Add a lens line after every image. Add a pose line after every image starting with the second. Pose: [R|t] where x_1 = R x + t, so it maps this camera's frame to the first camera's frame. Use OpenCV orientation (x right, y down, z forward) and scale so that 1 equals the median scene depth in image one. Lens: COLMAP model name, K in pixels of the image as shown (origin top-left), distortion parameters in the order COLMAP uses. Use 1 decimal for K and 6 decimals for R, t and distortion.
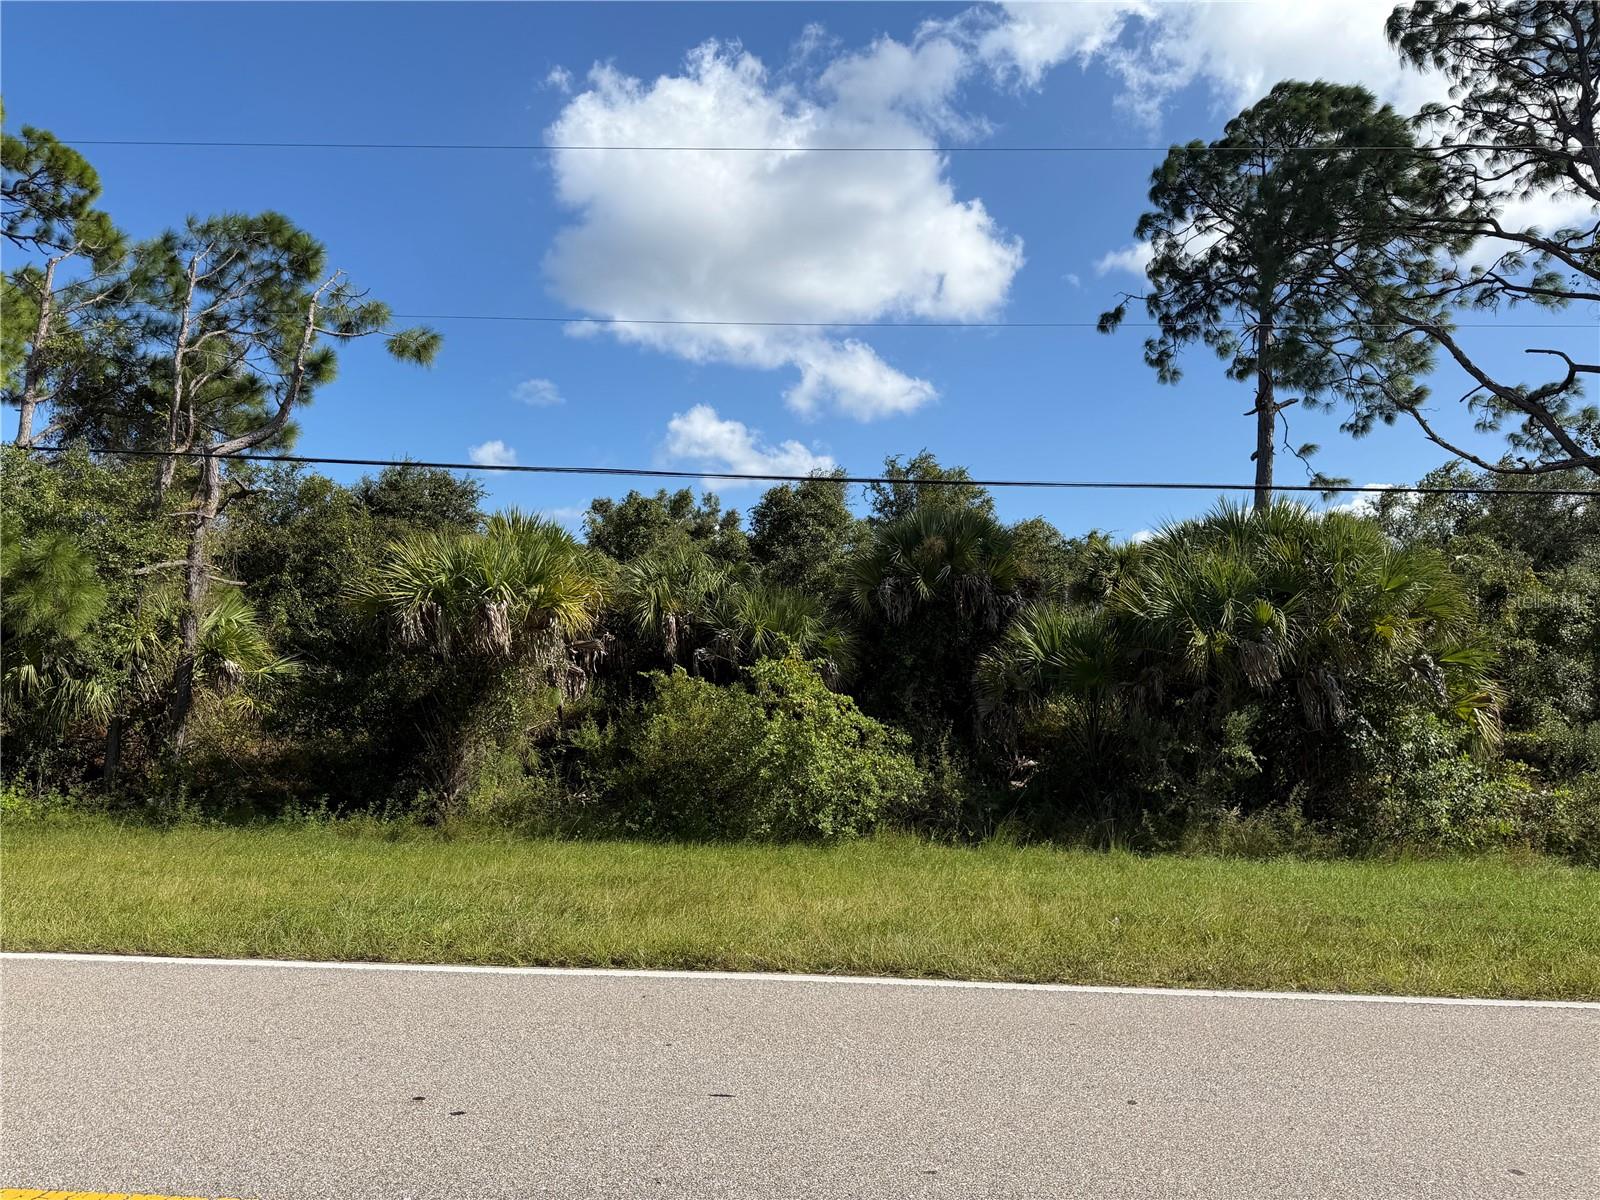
lens RADIAL K [[1094.0, 0, 800.0], [0, 1094.0, 600.0], [0, 0, 1]] dist [0.033941, -0.027798]
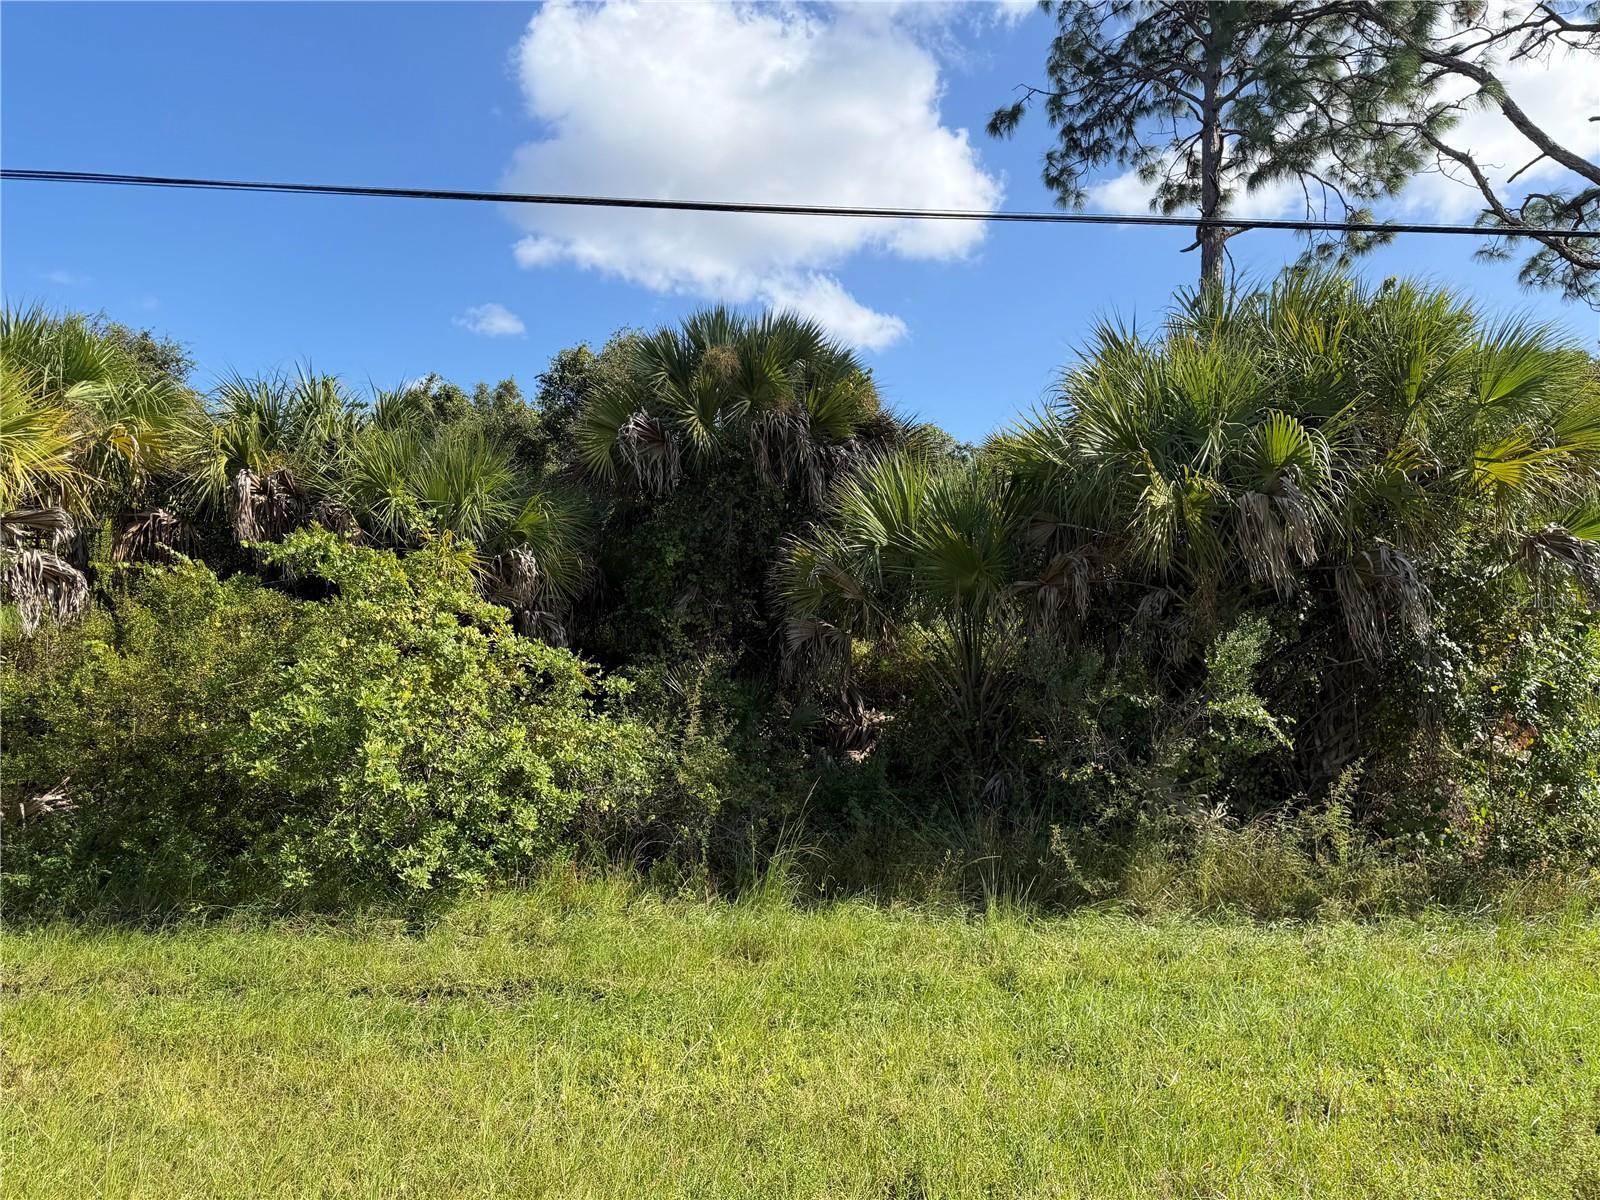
lens RADIAL K [[1088.5, 0, 830.0], [0, 1088.5, 601.6], [0, 0, 1]] dist [0.042452, 0.001976]
pose [[0.993900, -0.006659, 0.110087, 0.123852], [0.000219, 0.998292, 0.058416, 0.048194], [-0.110288, -0.058035, 0.992204, 0.415859]]
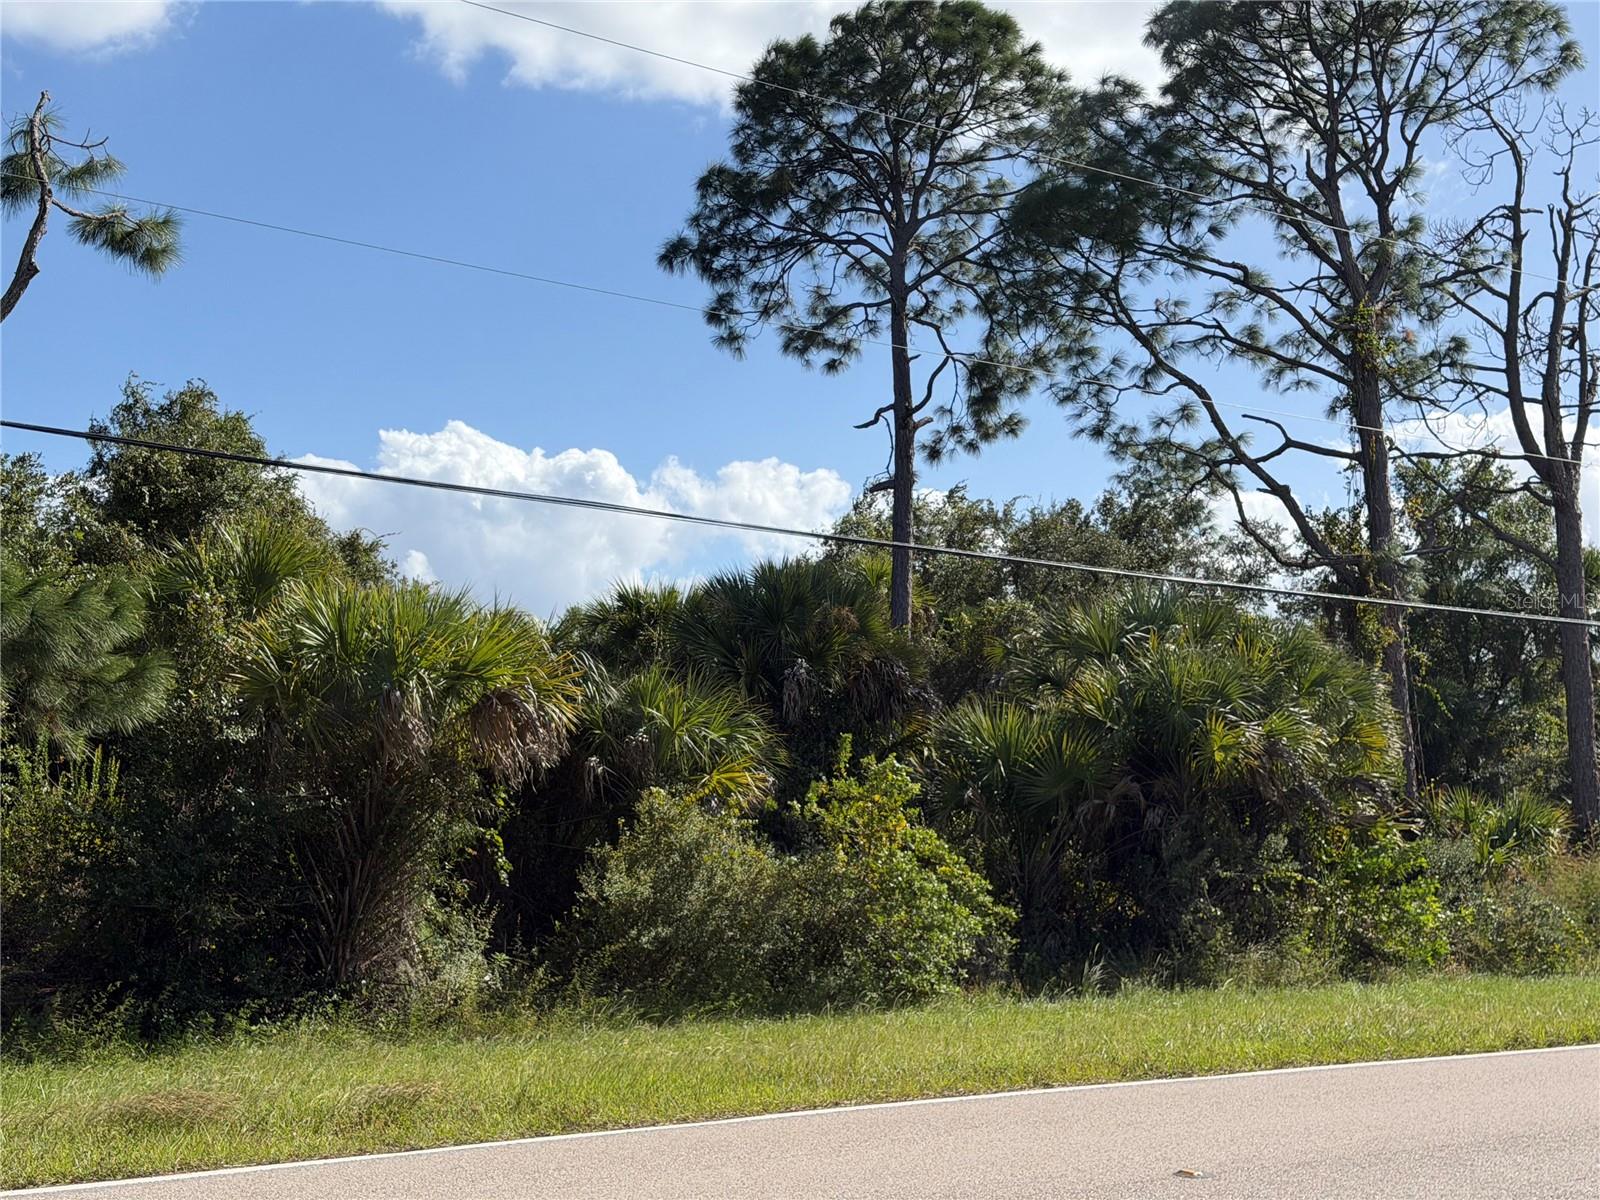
lens RADIAL K [[2304.6, 0, 871.2], [0, 2304.6, 600.1], [0, 0, 1]] dist [-0.006221, 0.682455]
pose [[0.750407, 0.049942, 0.659086, -0.938853], [-0.039677, 0.998747, -0.030504, -0.017894], [-0.659784, -0.003260, 0.751448, -0.208141]]
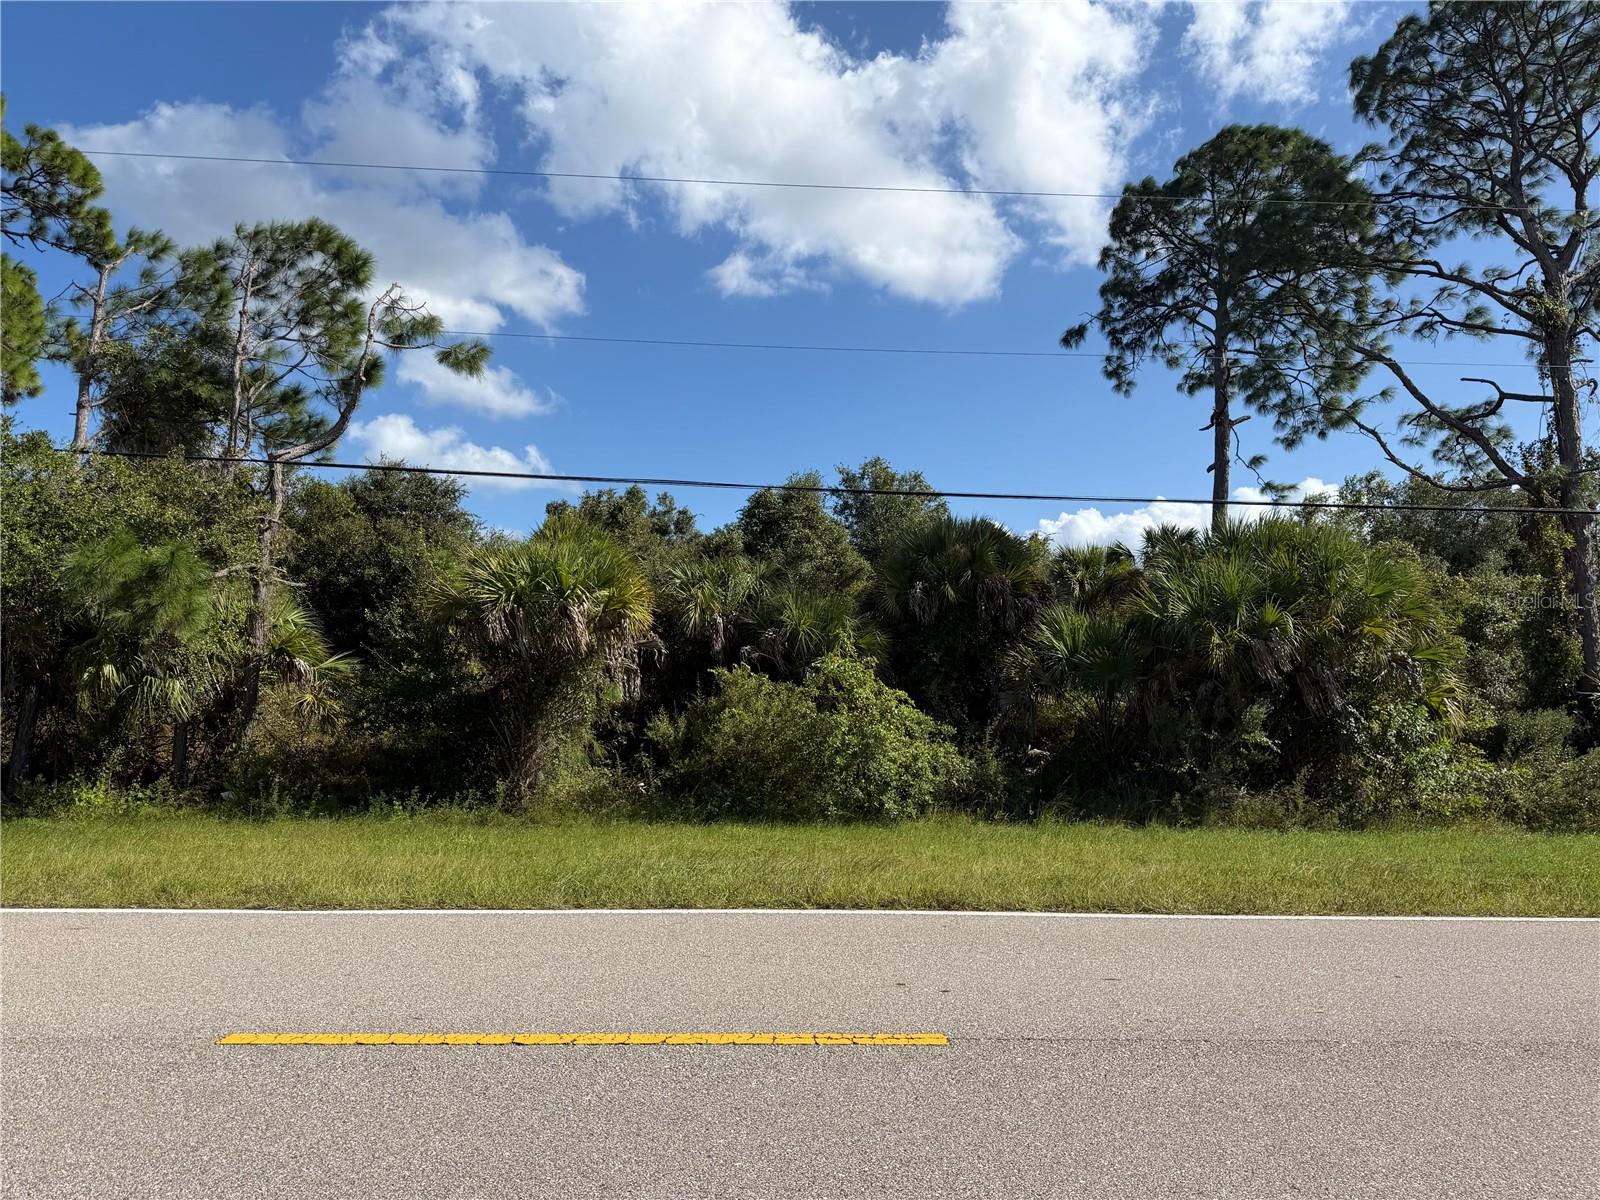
lens RADIAL K [[1094.8, 0, 792.8], [0, 1094.8, 606.5], [0, 0, 1]] dist [0.064605, -0.086727]
pose [[0.996599, 0.001638, 0.082383, -0.135964], [-0.002503, 0.999943, 0.010405, -0.006819], [-0.082361, -0.010576, 0.996546, -0.078998]]
